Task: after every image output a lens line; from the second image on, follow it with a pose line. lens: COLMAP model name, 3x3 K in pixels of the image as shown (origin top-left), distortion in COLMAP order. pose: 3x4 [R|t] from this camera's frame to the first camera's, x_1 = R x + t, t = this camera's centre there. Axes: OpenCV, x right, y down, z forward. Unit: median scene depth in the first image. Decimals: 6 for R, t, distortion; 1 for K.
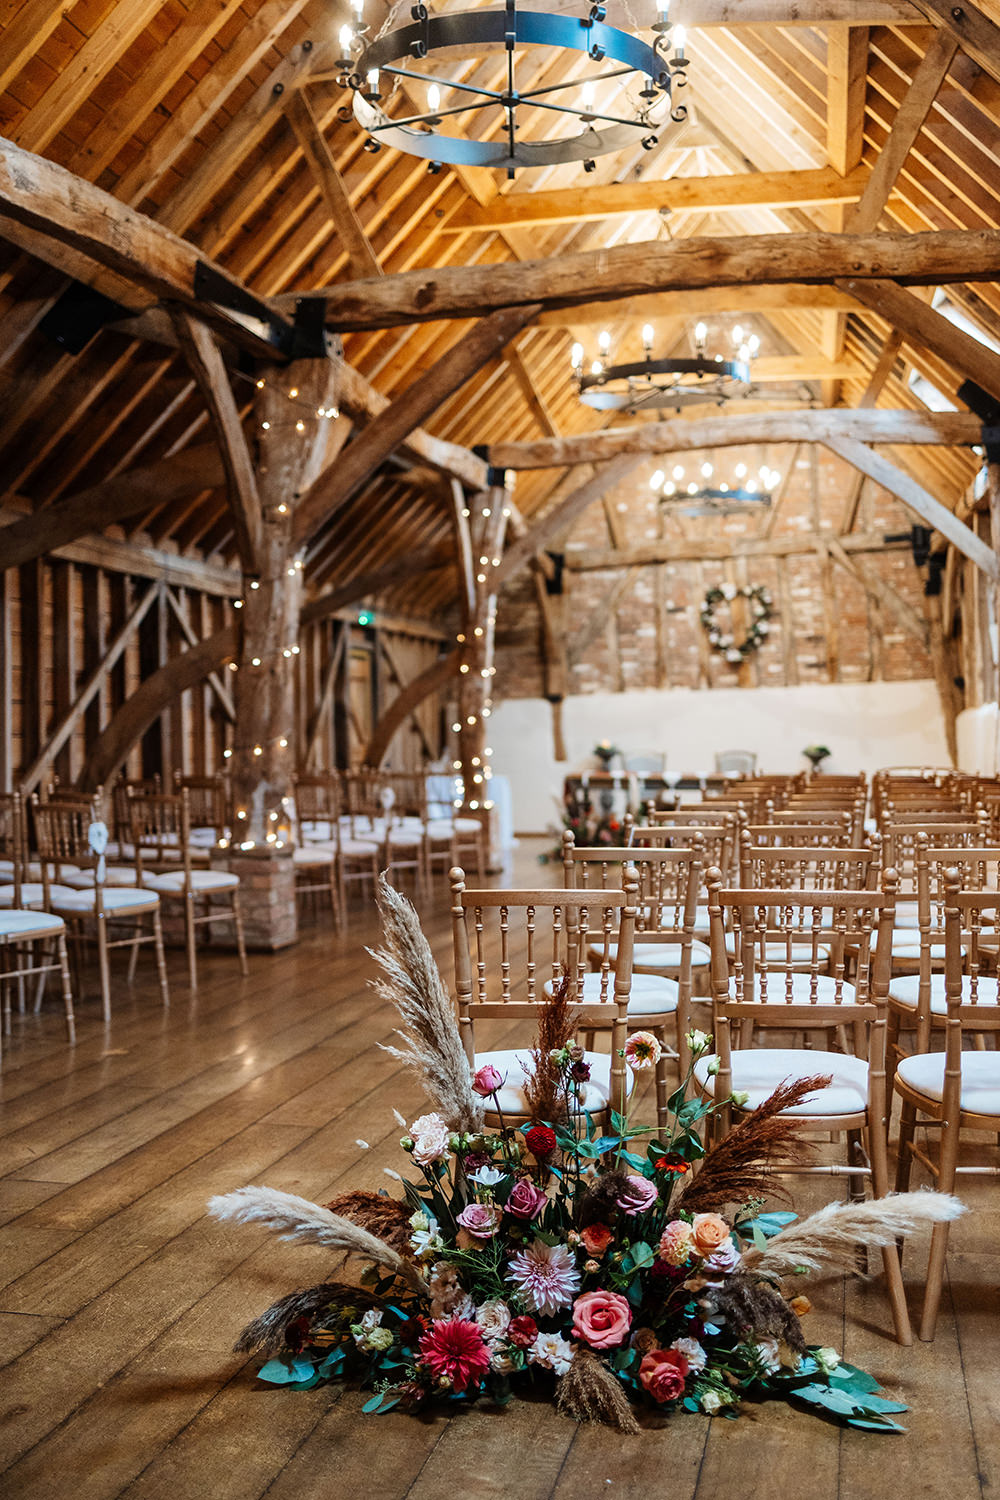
lens RADIAL K [[1768.1, 0, 500.5], [0, 1768.1, 749.0], [0, 0, 1]] dist [-0.027080, 0.000000]
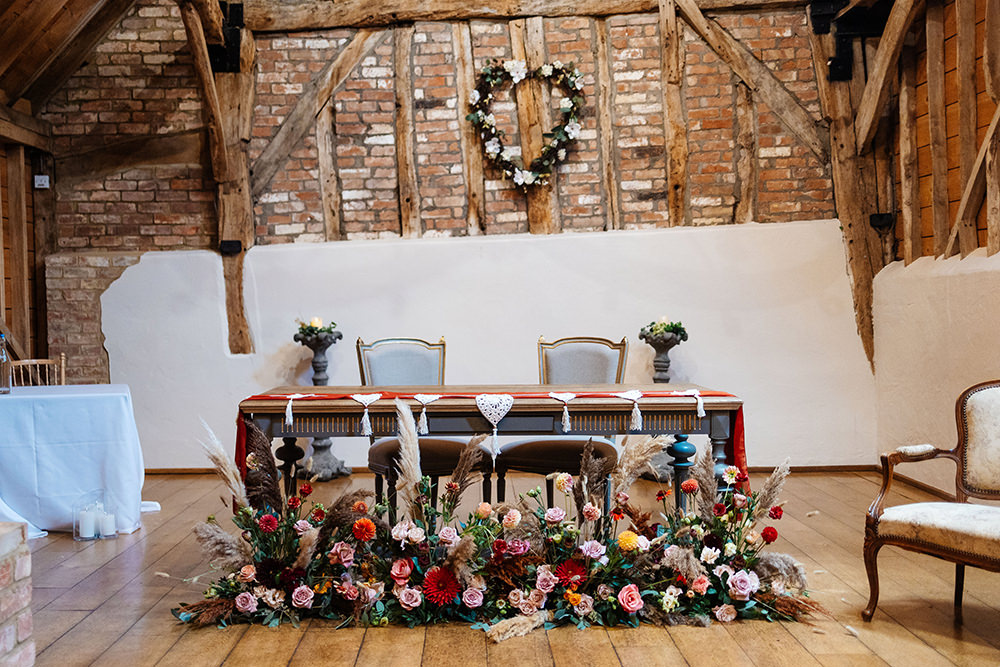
lens RADIAL K [[1178.7, 0, 474.2], [0, 1178.7, 387.7], [0, 0, 1]] dist [-0.027080, 0.000000]
pose [[0.977395, -0.020064, 0.210469, 0.026970], [0.008333, 0.998369, 0.056476, -0.003000], [-0.211259, -0.053445, 0.975968, 0.598051]]
